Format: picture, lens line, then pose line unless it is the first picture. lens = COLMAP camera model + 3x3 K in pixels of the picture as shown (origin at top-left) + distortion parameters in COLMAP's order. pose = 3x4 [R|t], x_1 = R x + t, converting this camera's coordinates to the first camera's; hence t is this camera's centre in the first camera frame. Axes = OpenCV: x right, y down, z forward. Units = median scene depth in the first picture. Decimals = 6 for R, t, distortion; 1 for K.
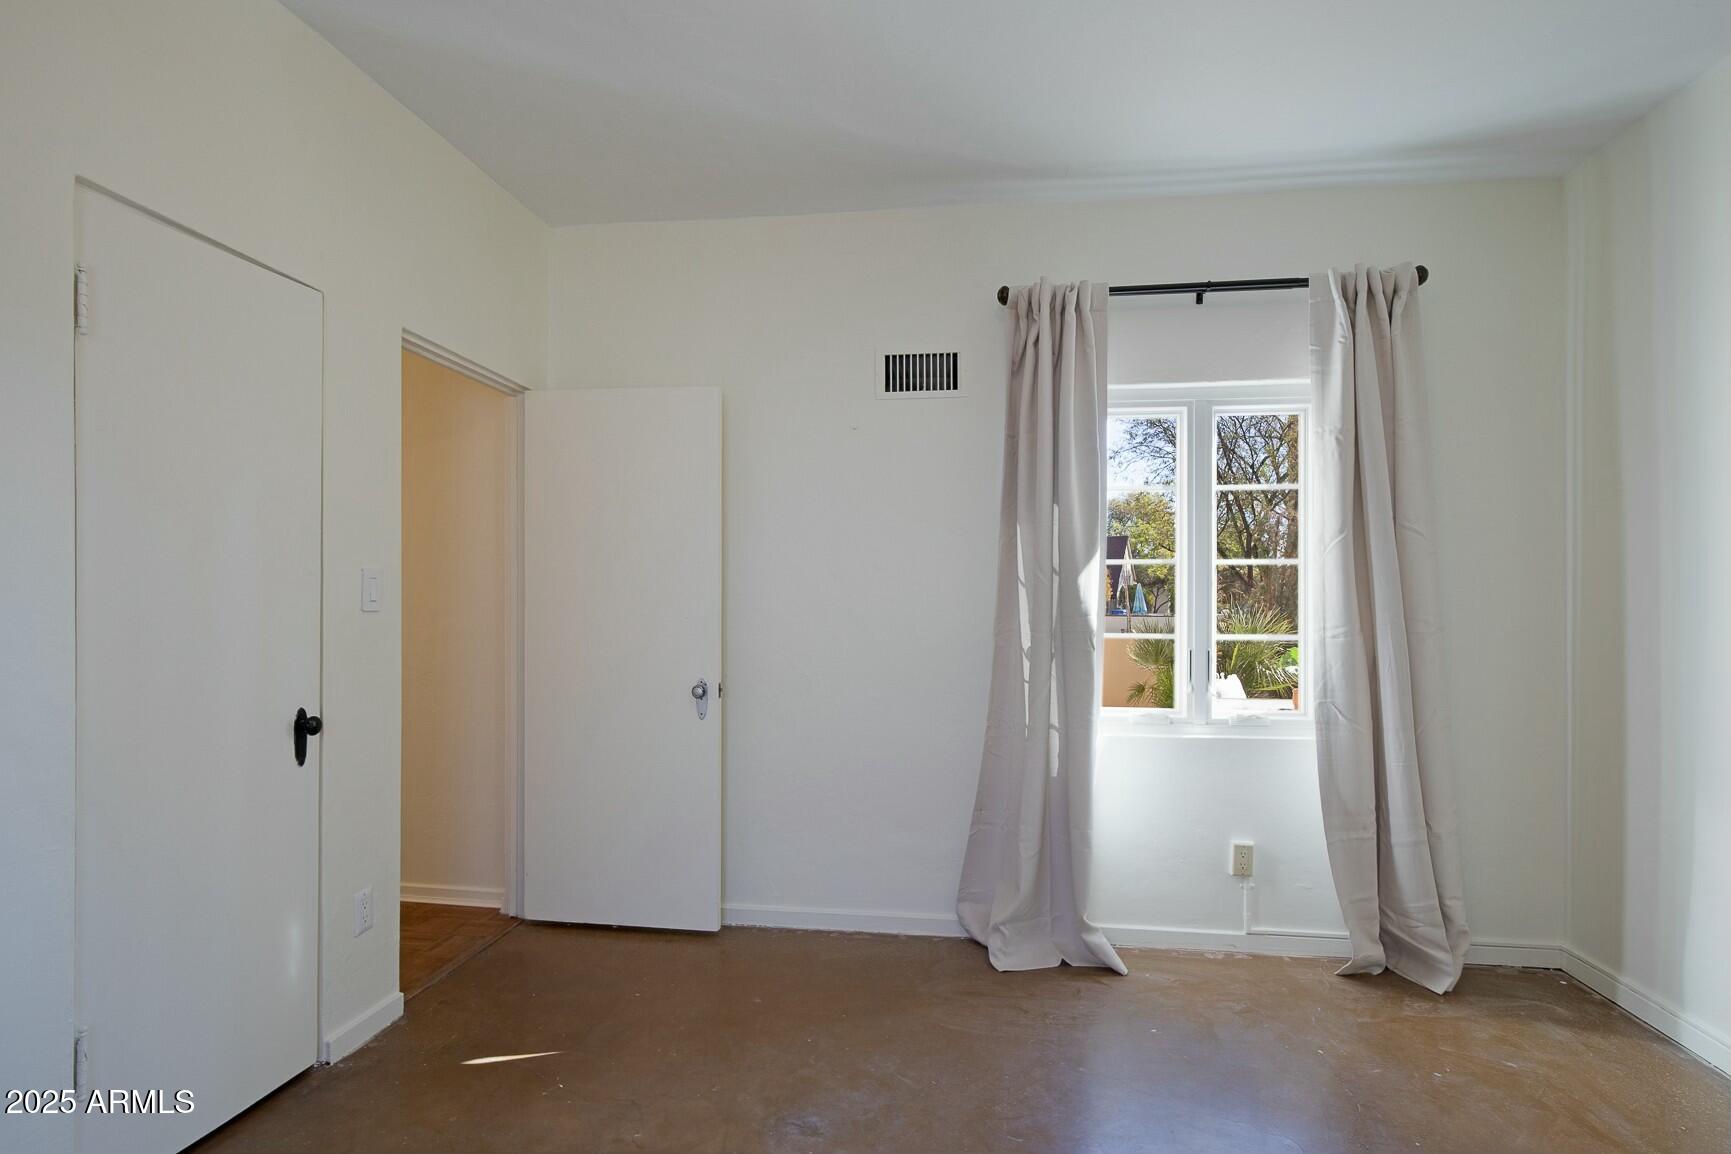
lens RADIAL K [[860.6, 0, 871.7], [0, 860.6, 589.9], [0, 0, 1]] dist [-0.012819, 0.000093]
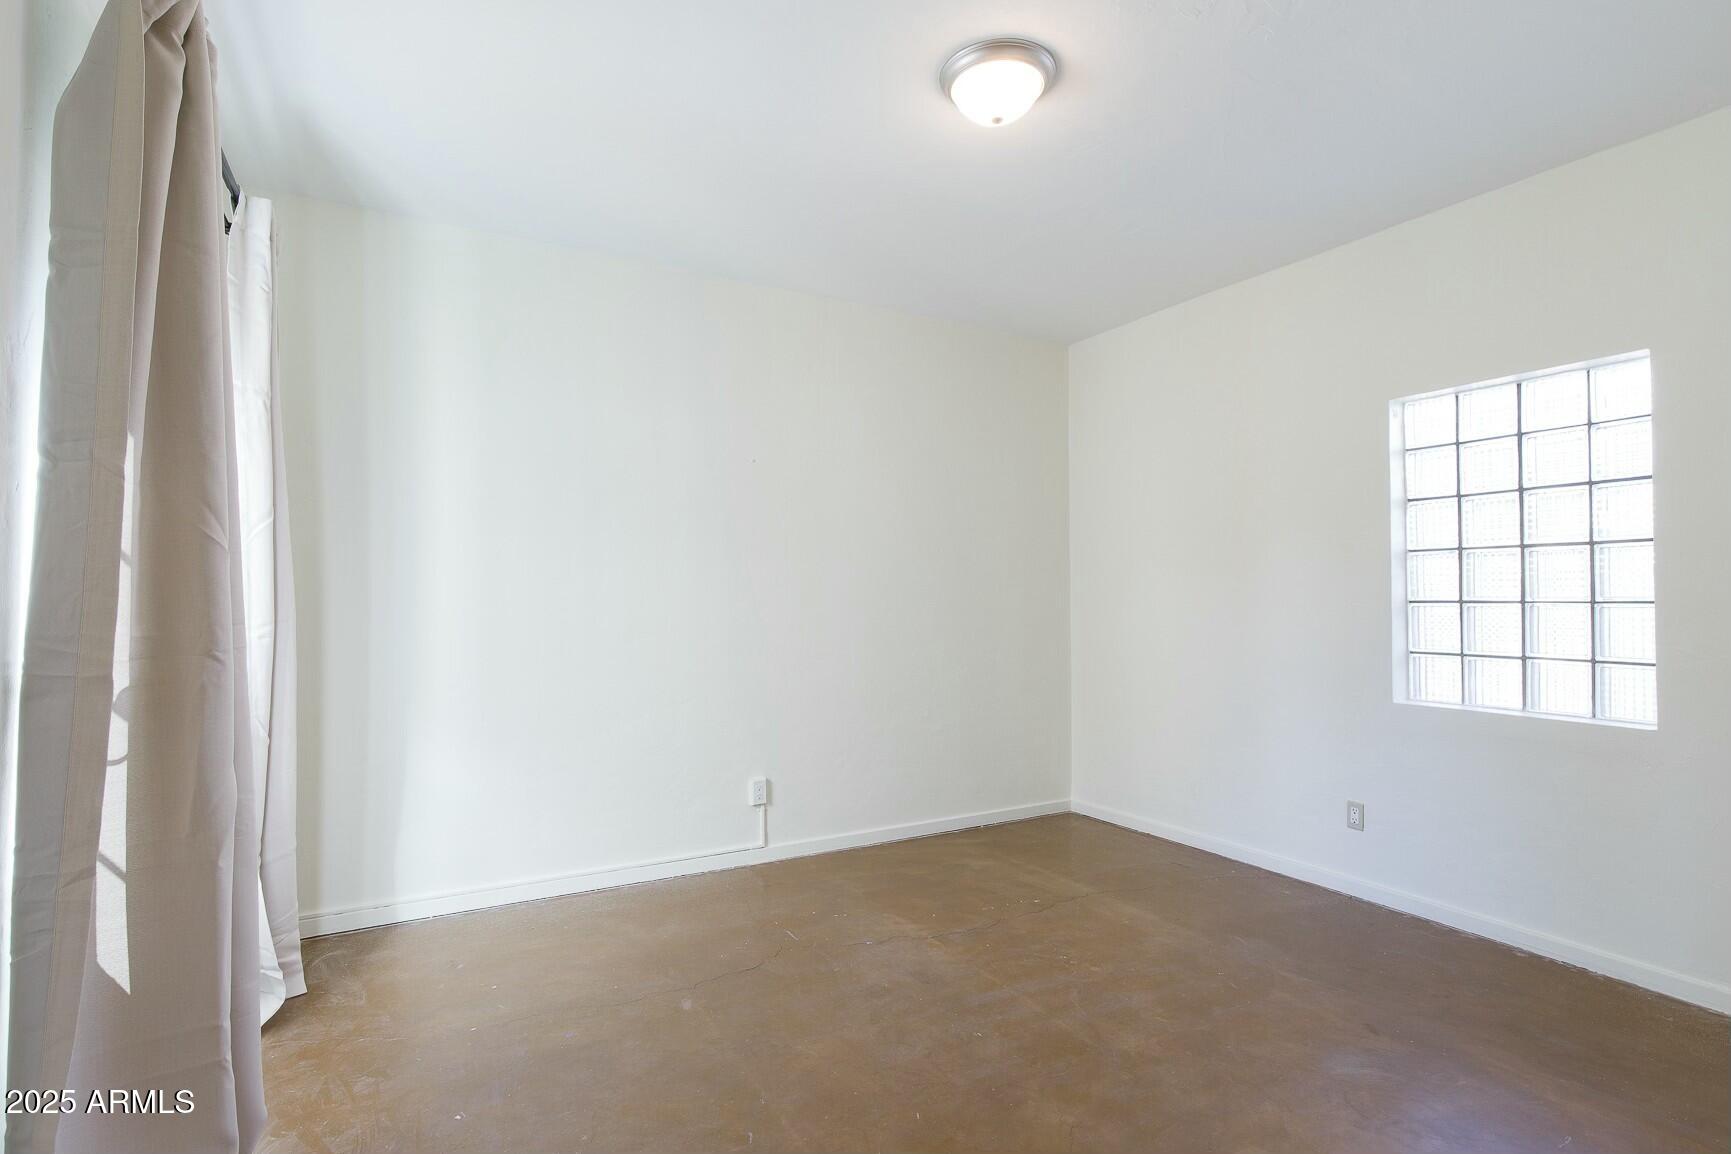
lens RADIAL K [[860.6, 0, 871.7], [0, 860.6, 589.9], [0, 0, 1]] dist [-0.012819, 0.000093]
pose [[-0.614524, 0.003512, 0.788891, -0.497340], [-0.006012, 0.999940, -0.009135, 0.012545], [-0.788876, -0.010356, -0.614466, 1.054828]]
